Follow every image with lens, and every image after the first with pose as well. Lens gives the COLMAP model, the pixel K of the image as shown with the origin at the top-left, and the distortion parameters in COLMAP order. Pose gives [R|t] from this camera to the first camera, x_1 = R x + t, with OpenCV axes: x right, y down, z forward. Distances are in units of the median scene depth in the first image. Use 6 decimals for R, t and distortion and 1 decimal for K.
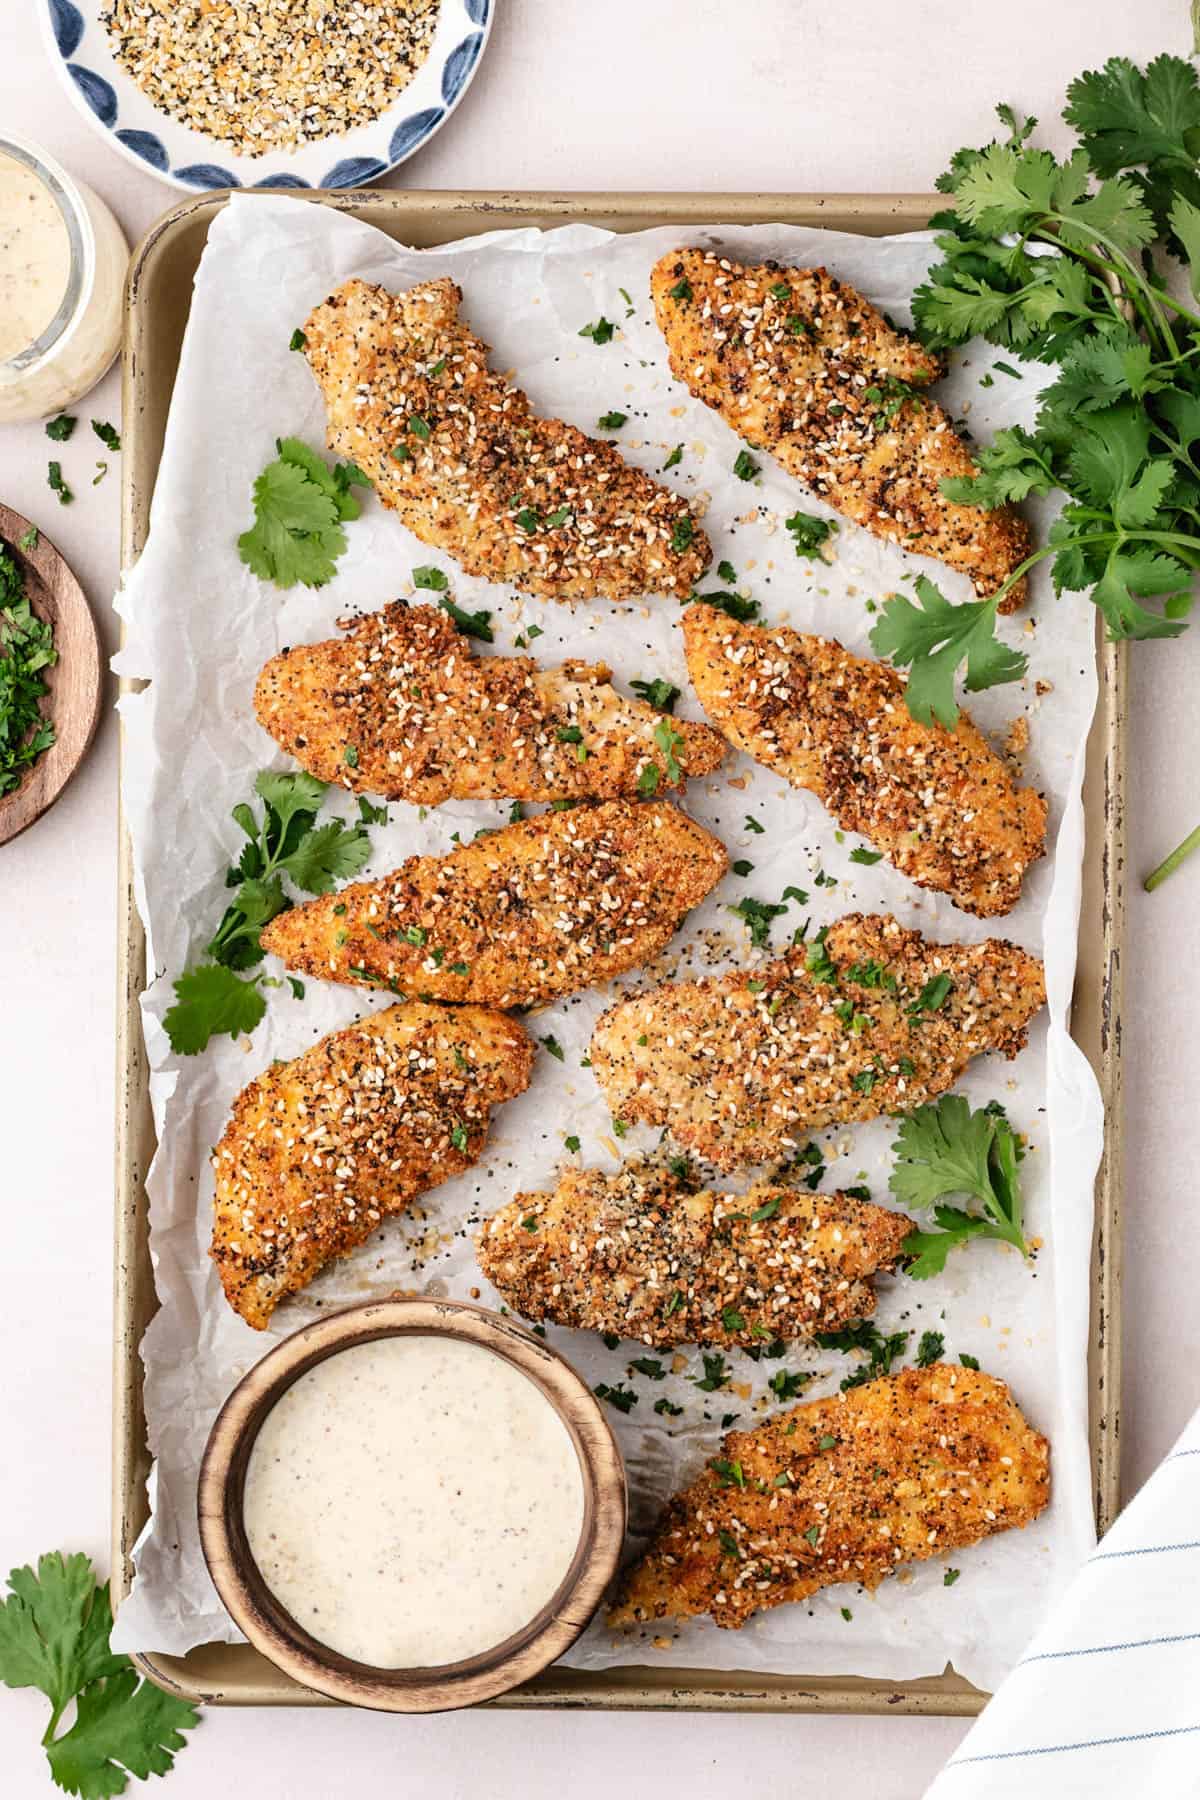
lens RADIAL K [[3935.8, 0, 595.7], [0, 3935.8, 900.5], [0, 0, 1]] dist [-0.004266, 0.000000]
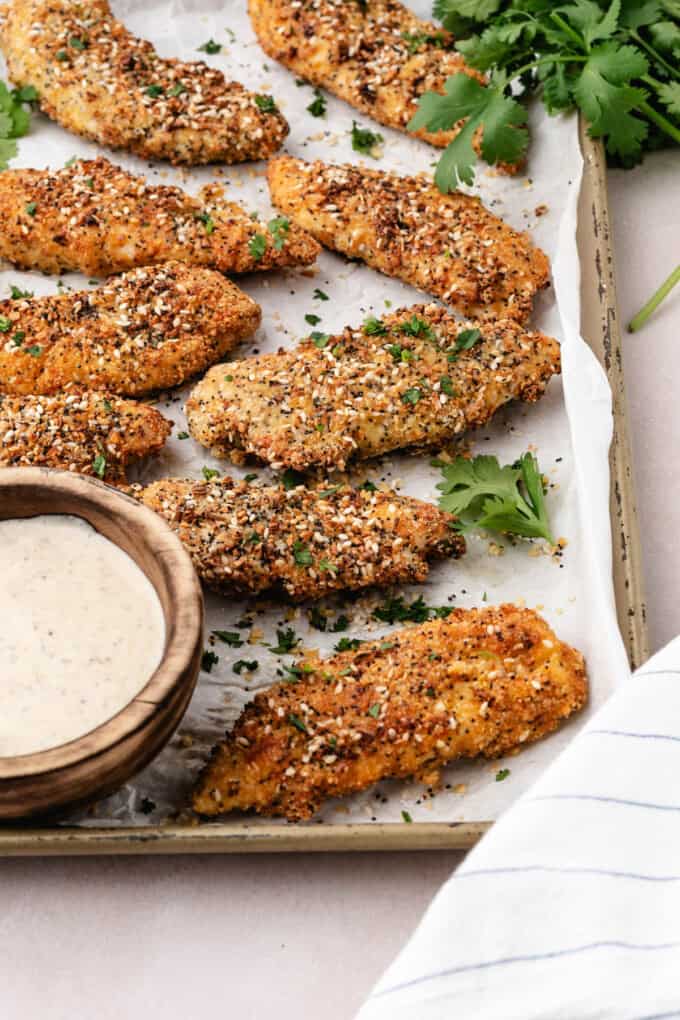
lens RADIAL K [[2230.3, 0, 342.1], [0, 2230.3, 510.7], [0, 0, 1]] dist [-0.004266, 0.000000]
pose [[0.998960, 0.020375, 0.040787, 0.019515], [0.005841, 0.830025, -0.557696, 0.453778], [-0.045218, 0.557354, 0.829043, 0.450352]]
